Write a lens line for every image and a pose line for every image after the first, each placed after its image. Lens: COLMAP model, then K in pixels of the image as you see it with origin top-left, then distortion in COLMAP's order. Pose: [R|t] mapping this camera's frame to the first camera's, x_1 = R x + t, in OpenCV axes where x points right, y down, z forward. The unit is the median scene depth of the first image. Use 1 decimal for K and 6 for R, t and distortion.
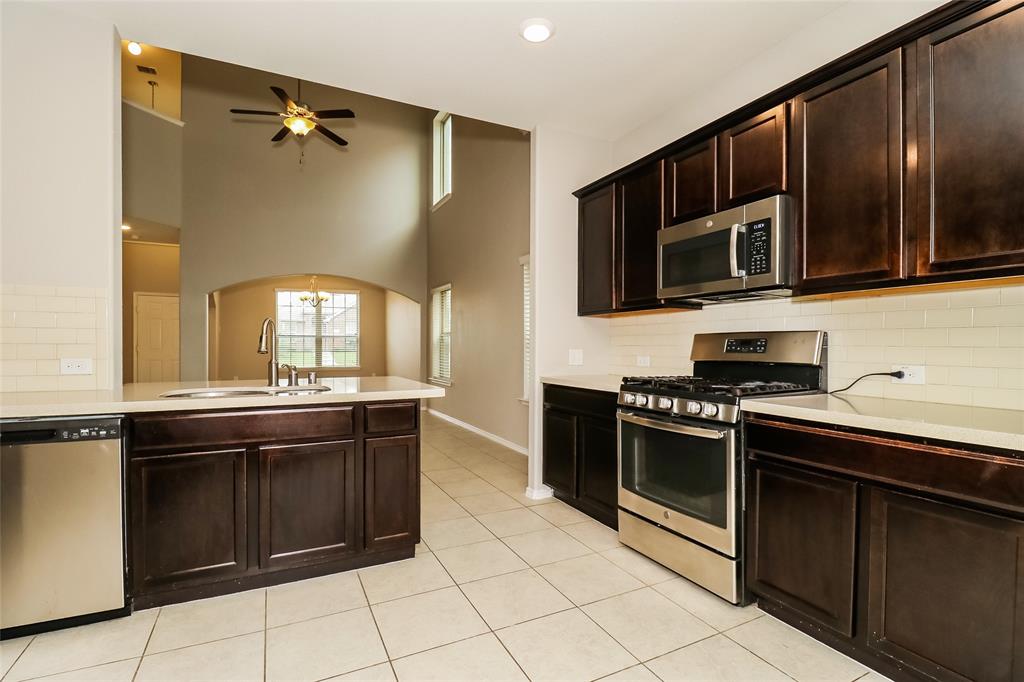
lens RADIAL K [[480.4, 0, 512.0], [0, 480.4, 341.0], [0, 0, 1]] dist [-0.011582, -0.000367]
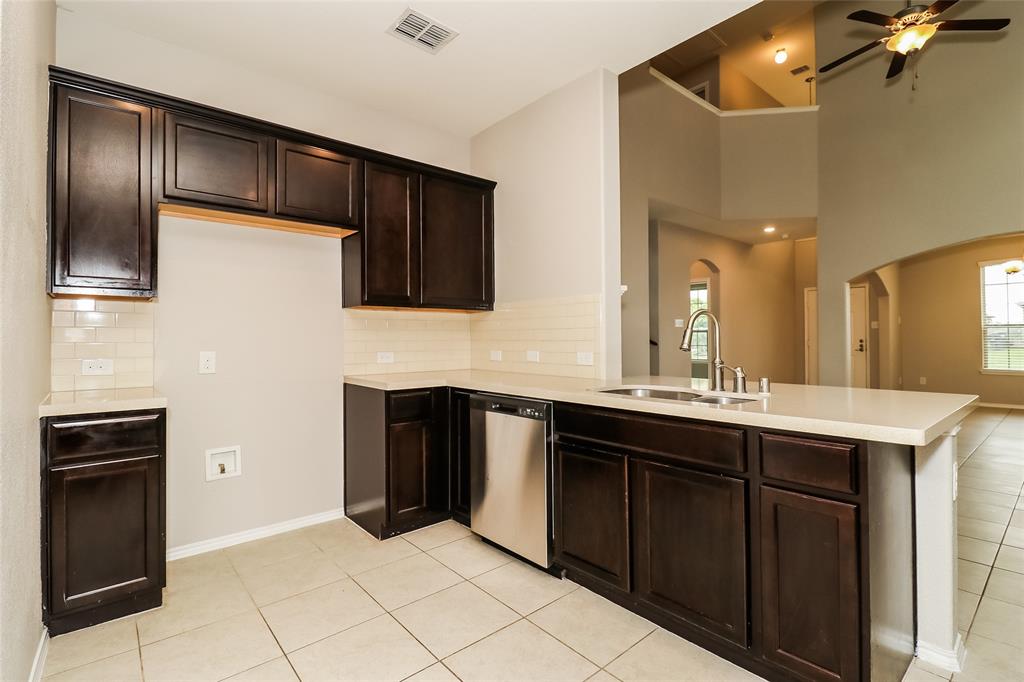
lens RADIAL K [[480.9, 0, 506.6], [0, 480.9, 330.0], [0, 0, 1]] dist [-0.011725, -0.000169]
pose [[0.229429, -0.022826, -0.973058, 0.227788], [0.014136, 0.999698, -0.020118, 0.001182], [0.973223, -0.009140, 0.229682, 0.452362]]
